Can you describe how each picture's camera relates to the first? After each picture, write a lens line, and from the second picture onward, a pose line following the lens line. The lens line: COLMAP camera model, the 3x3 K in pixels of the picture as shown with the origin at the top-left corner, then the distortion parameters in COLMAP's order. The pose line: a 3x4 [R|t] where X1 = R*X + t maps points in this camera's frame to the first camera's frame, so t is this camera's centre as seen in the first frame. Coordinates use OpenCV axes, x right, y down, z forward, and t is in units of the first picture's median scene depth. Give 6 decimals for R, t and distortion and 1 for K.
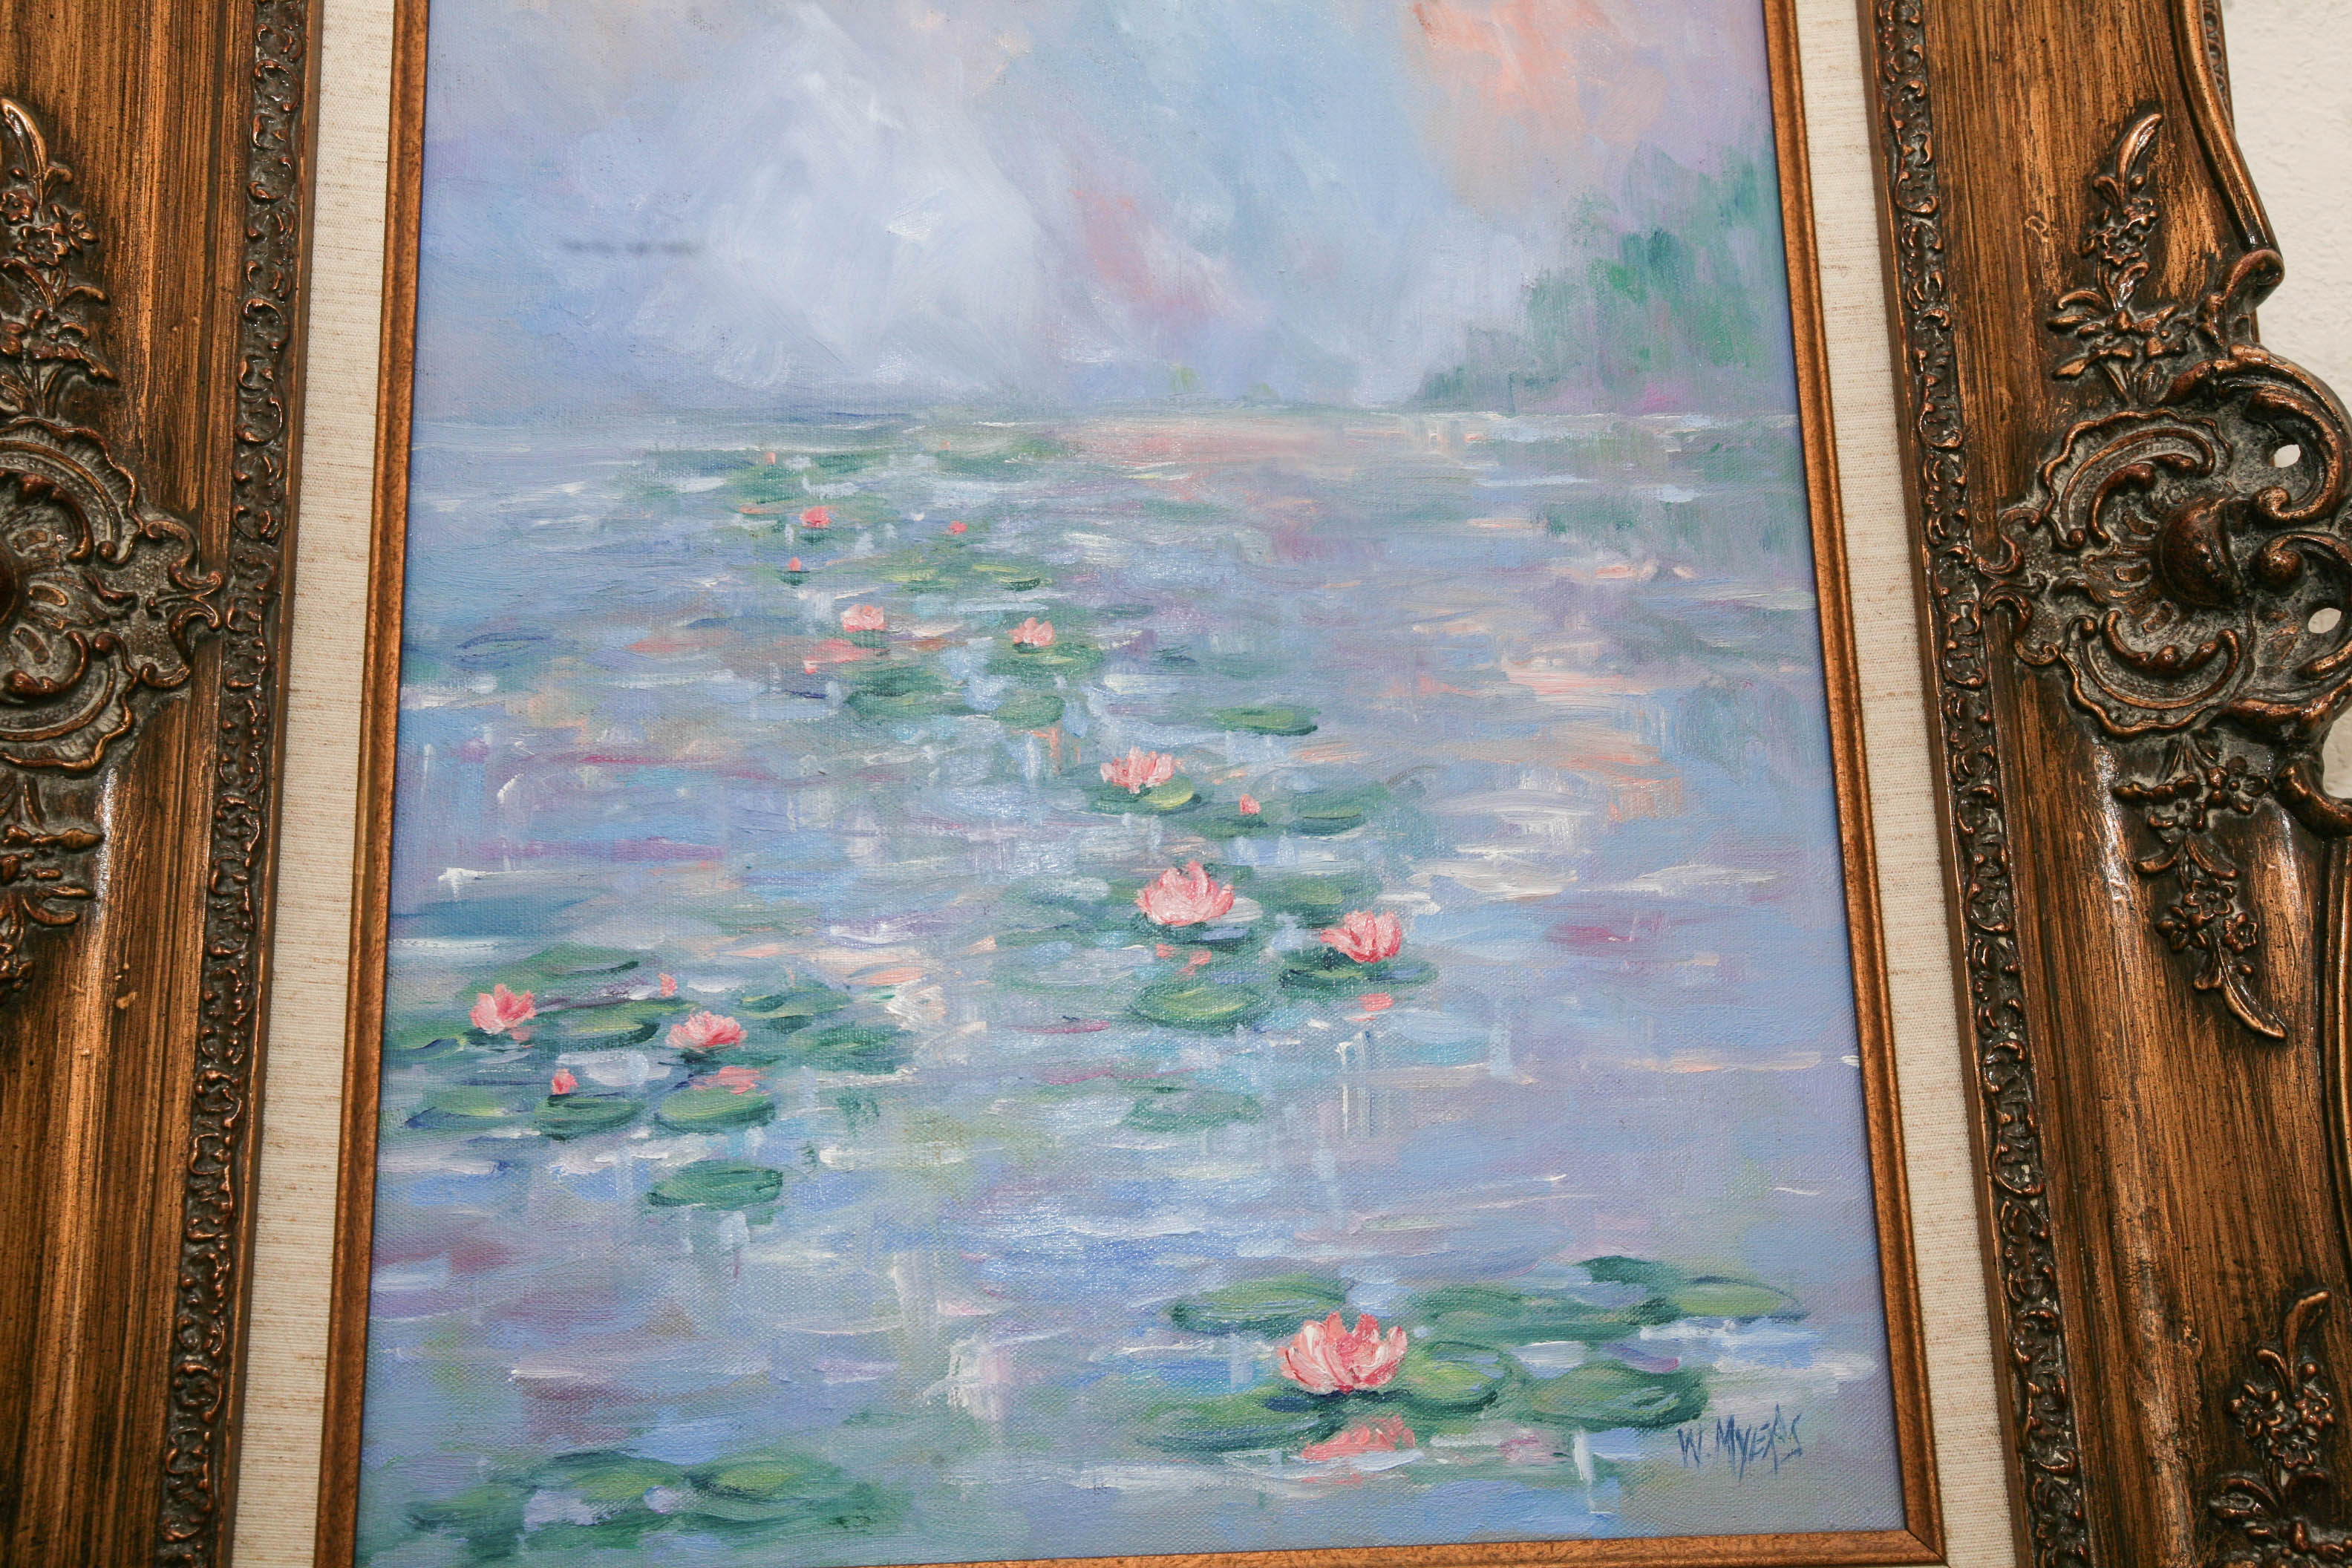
lens RADIAL K [[2005.4, 0, 1176.0], [0, 2005.4, 784.0], [0, 0, 1]] dist [-0.017483, 0.106355]
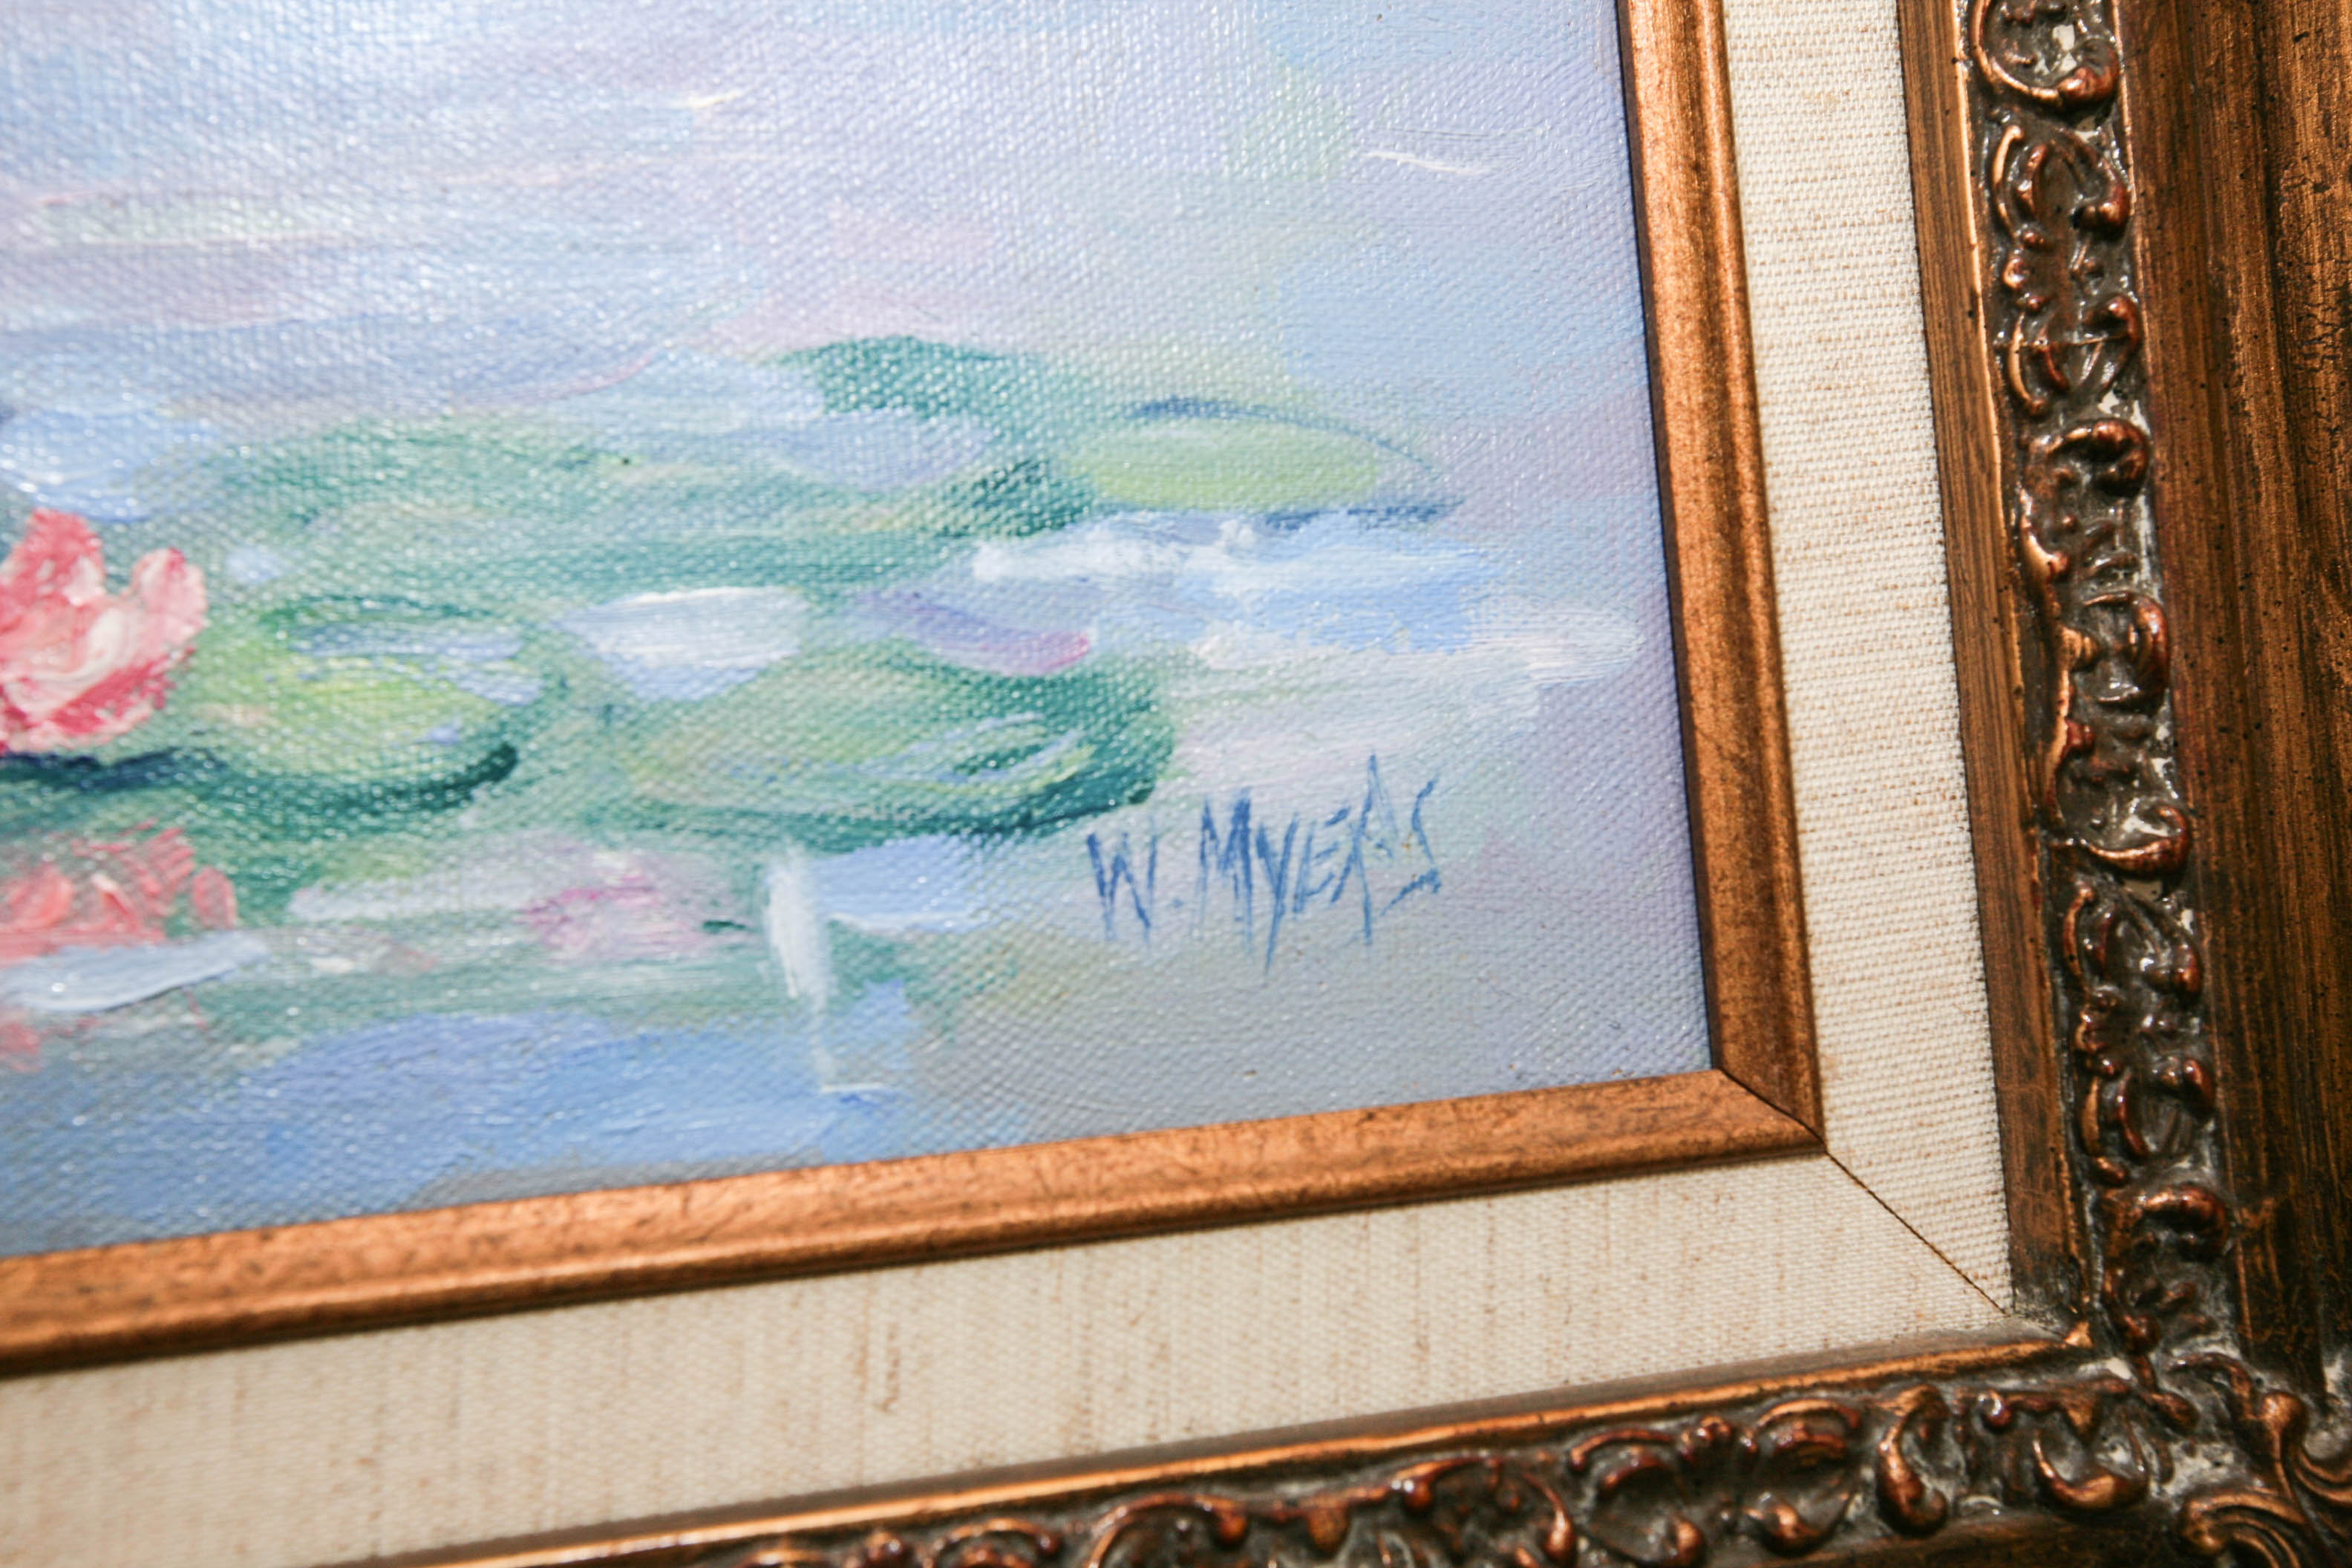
lens RADIAL K [[2219.3, 0, 1176.0], [0, 2219.3, 784.0], [0, 0, 1]] dist [-0.010587, 0.142846]
pose [[0.979207, -0.042727, 0.198314, 0.192299], [0.014943, 0.990104, 0.139535, 0.262680], [-0.202313, -0.133671, 0.970155, 0.640970]]
